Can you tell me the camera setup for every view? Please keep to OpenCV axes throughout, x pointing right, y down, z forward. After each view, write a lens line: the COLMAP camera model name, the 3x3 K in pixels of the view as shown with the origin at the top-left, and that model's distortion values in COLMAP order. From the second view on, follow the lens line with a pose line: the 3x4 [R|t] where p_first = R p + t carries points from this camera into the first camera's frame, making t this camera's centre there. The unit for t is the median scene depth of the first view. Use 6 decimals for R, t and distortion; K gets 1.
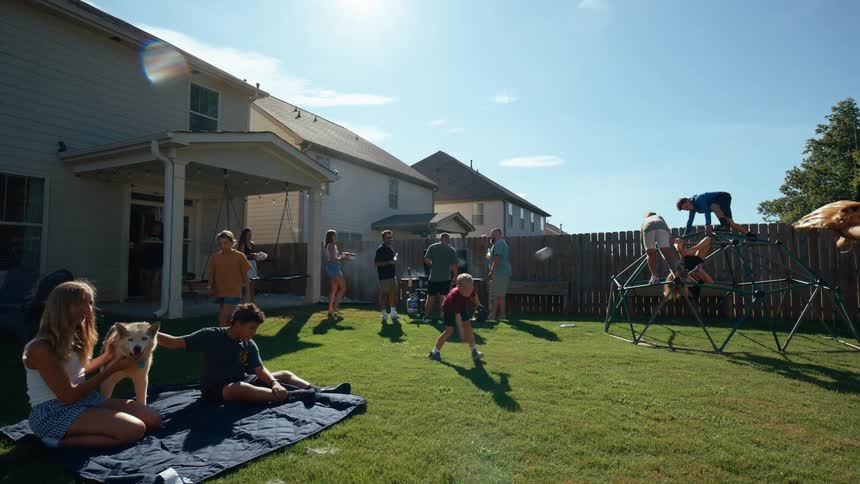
lens RADIAL K [[442.6, 0, 430.0], [0, 442.6, 242.0], [0, 0, 1]] dist [-0.000022, 0.001071]
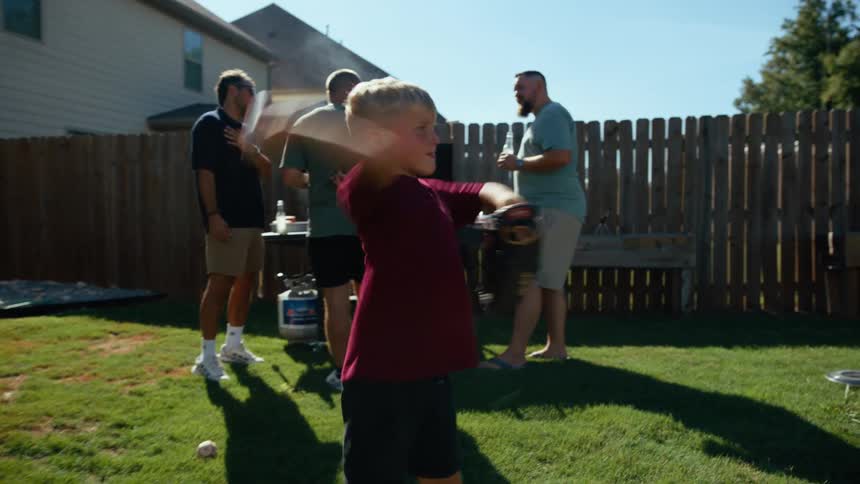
lens RADIAL K [[652.6, 0, 430.0], [0, 652.6, 242.0], [0, 0, 1]] dist [-0.003642, -0.001050]
pose [[0.962379, -0.017319, 0.271158, -0.063623], [-0.011614, 0.994432, 0.104734, 0.033552], [-0.271462, -0.103943, 0.956820, 0.446175]]
